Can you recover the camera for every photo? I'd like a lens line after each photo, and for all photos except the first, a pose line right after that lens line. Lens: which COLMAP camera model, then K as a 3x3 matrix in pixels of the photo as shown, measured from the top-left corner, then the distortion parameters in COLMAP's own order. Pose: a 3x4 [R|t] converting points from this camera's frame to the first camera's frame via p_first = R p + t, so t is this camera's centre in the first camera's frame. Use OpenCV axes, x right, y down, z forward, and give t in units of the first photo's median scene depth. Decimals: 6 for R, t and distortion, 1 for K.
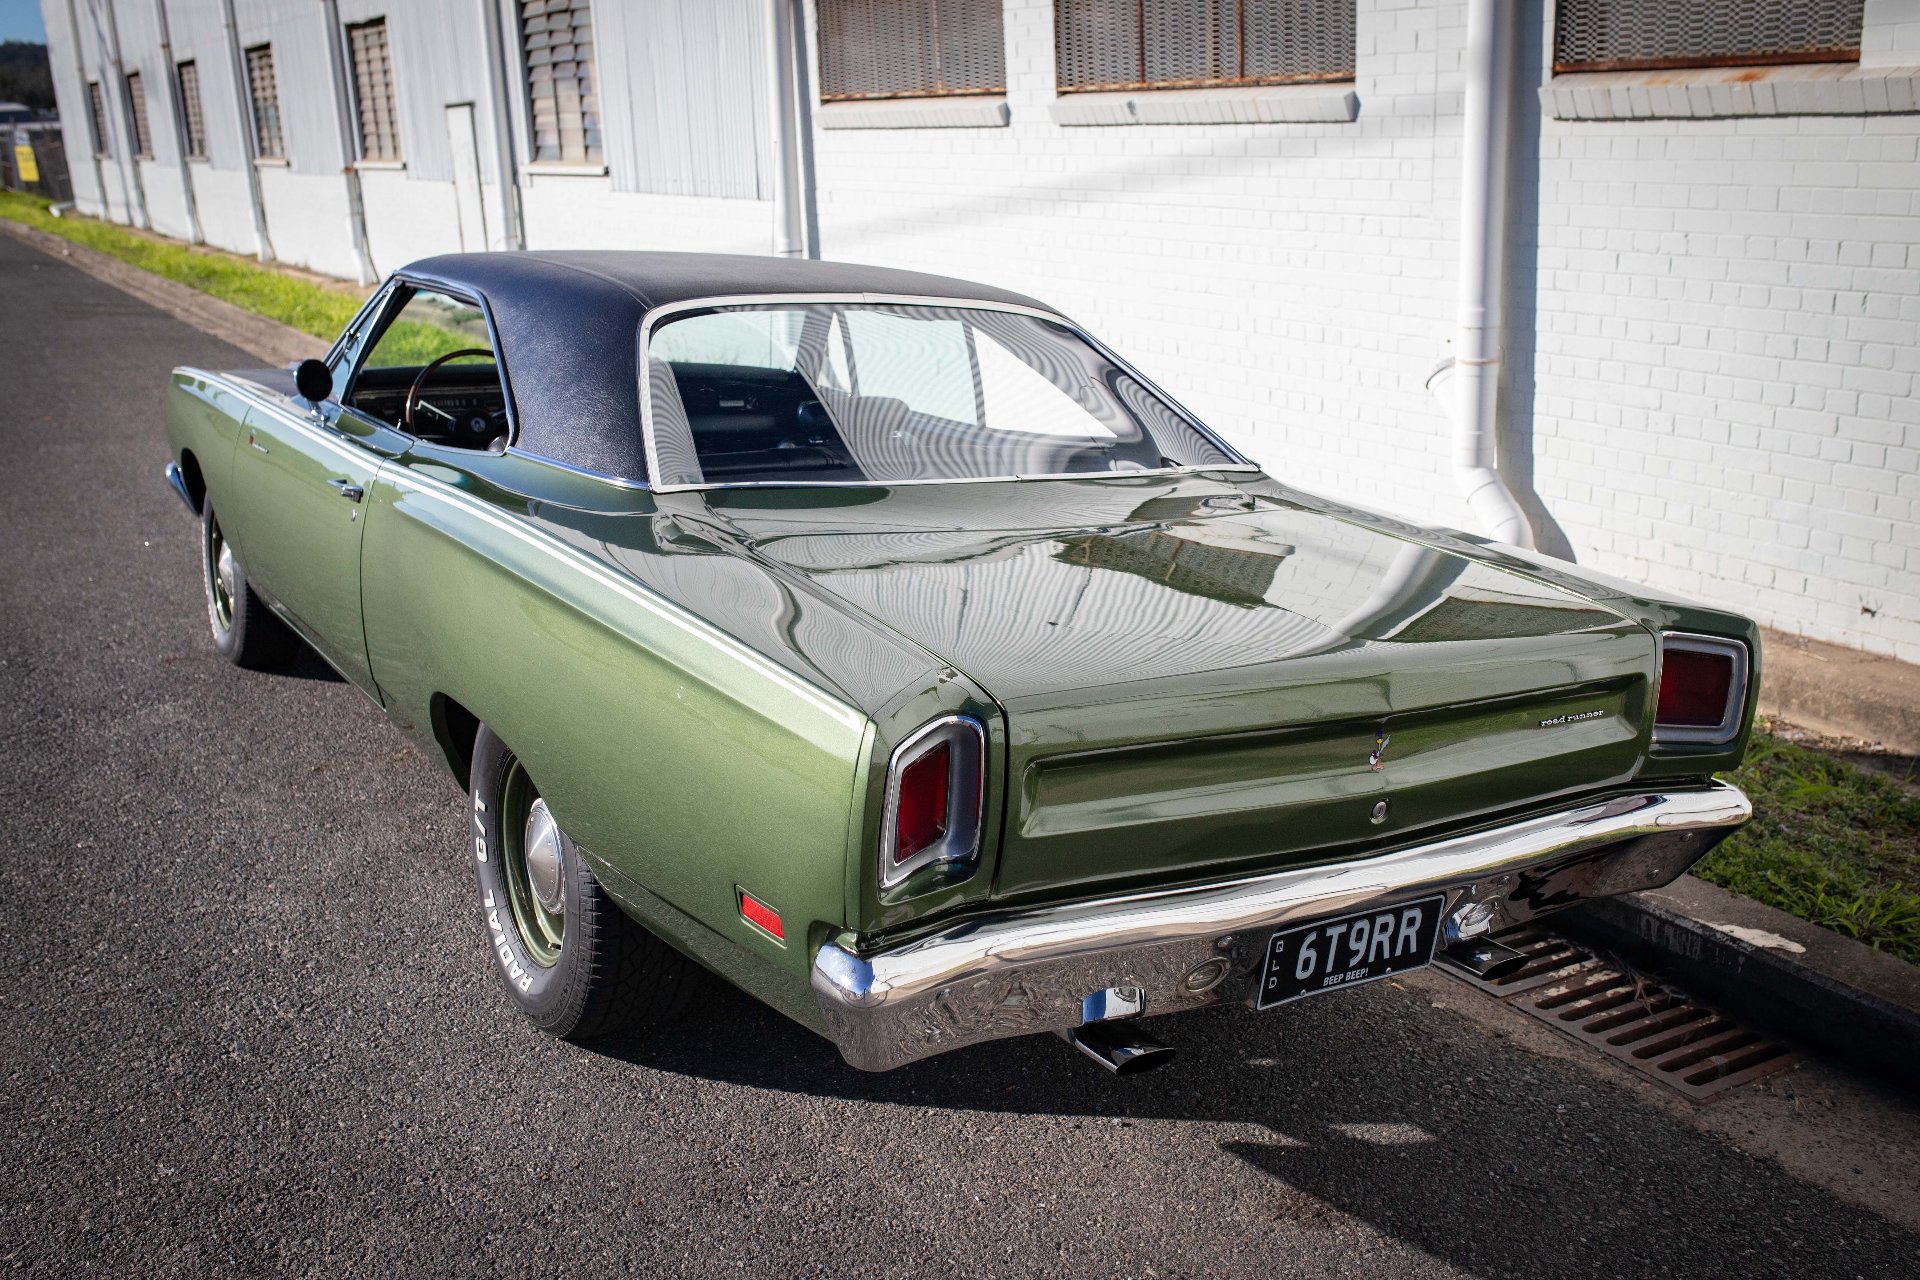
lens RADIAL K [[1828.3, 0, 958.1], [0, 1828.3, 648.0], [0, 0, 1]] dist [-0.055625, 0.085675]
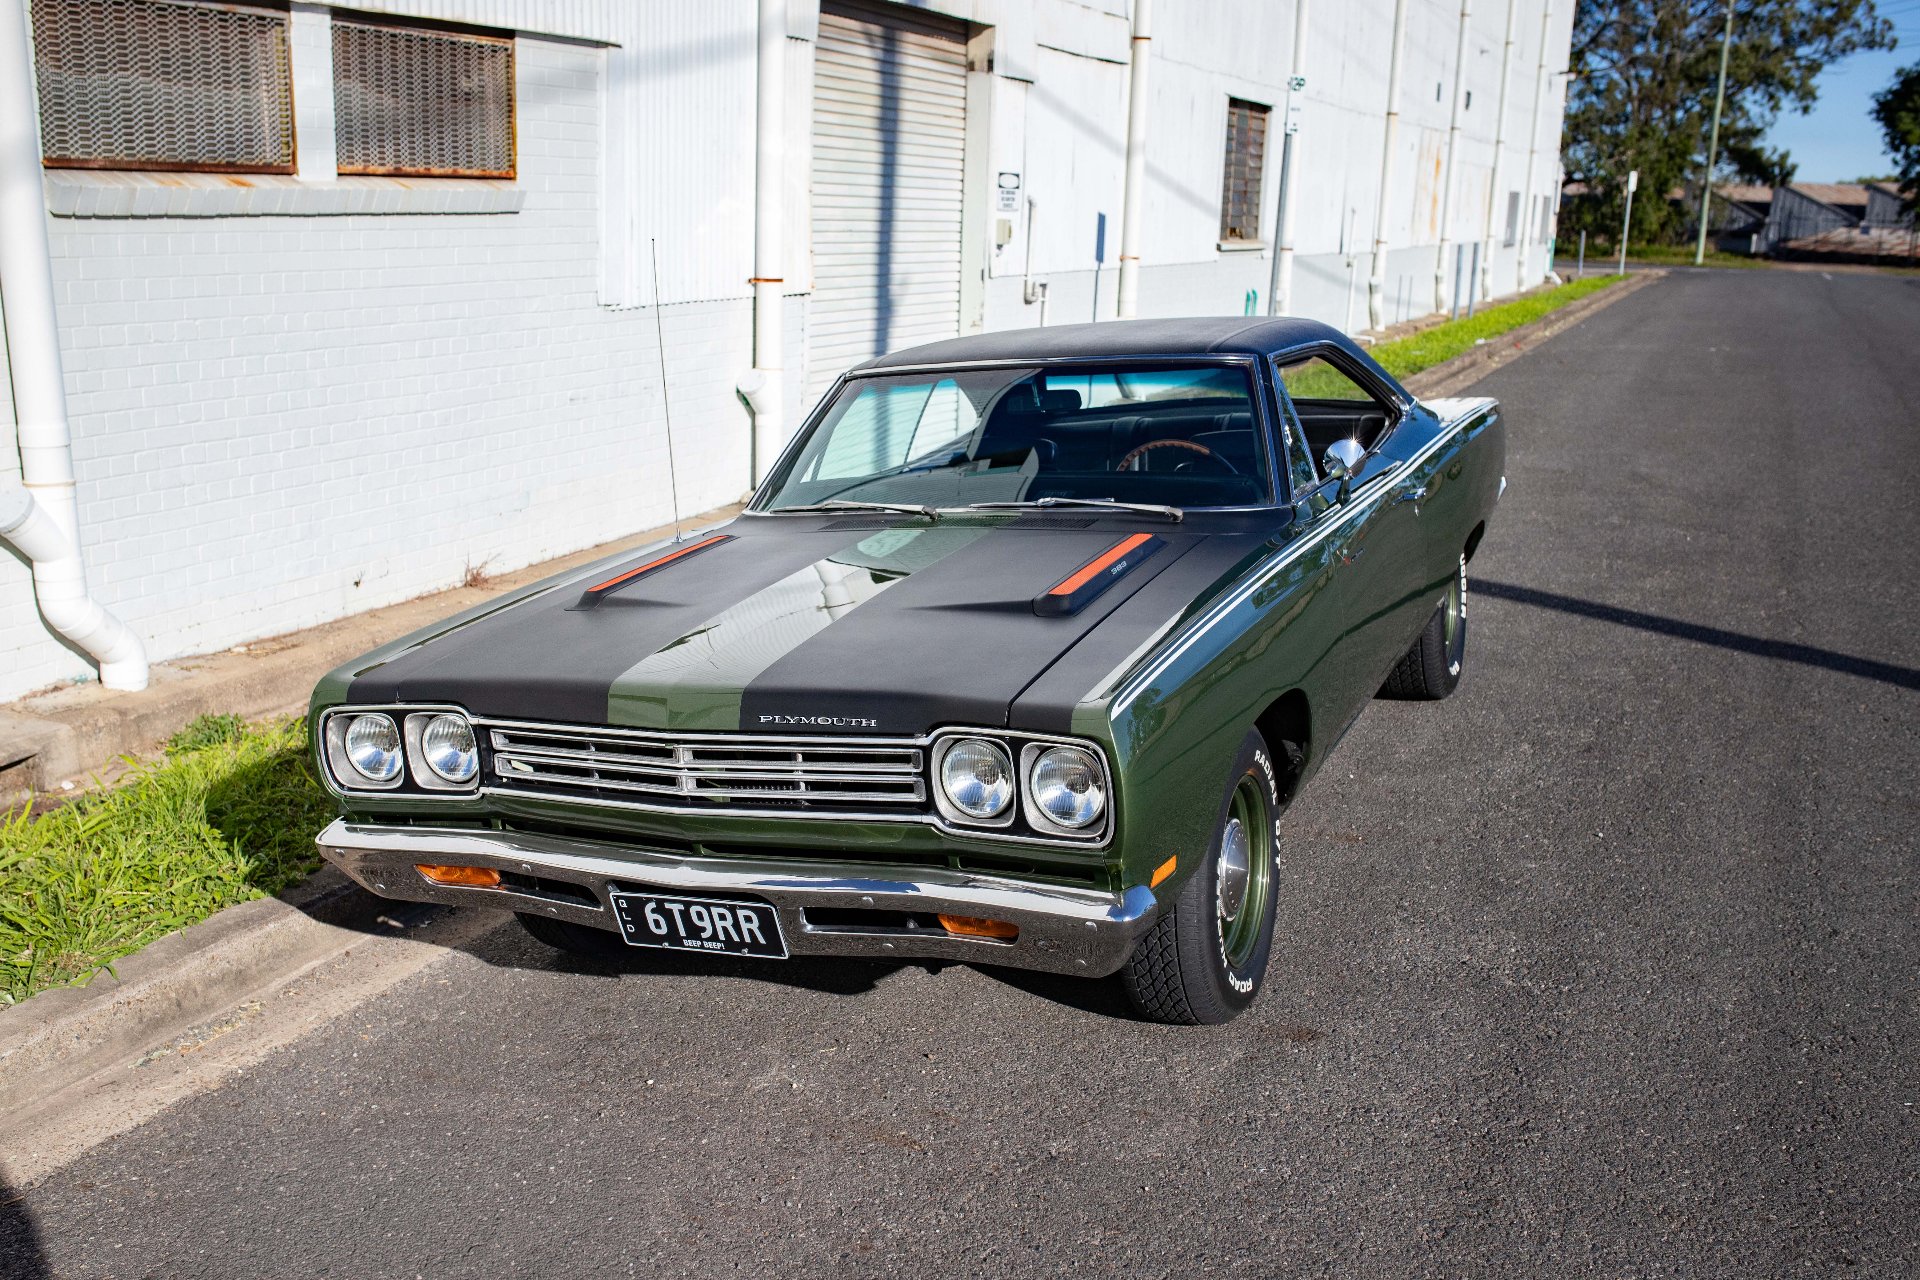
lens RADIAL K [[1828.3, 0, 958.1], [0, 1828.3, 648.0], [0, 0, 1]] dist [-0.055625, 0.085675]
pose [[-0.574798, -0.182382, 0.797712, -0.869243], [0.223678, 0.902700, 0.367559, -0.389666], [-0.787131, 0.389703, -0.478075, 1.380365]]
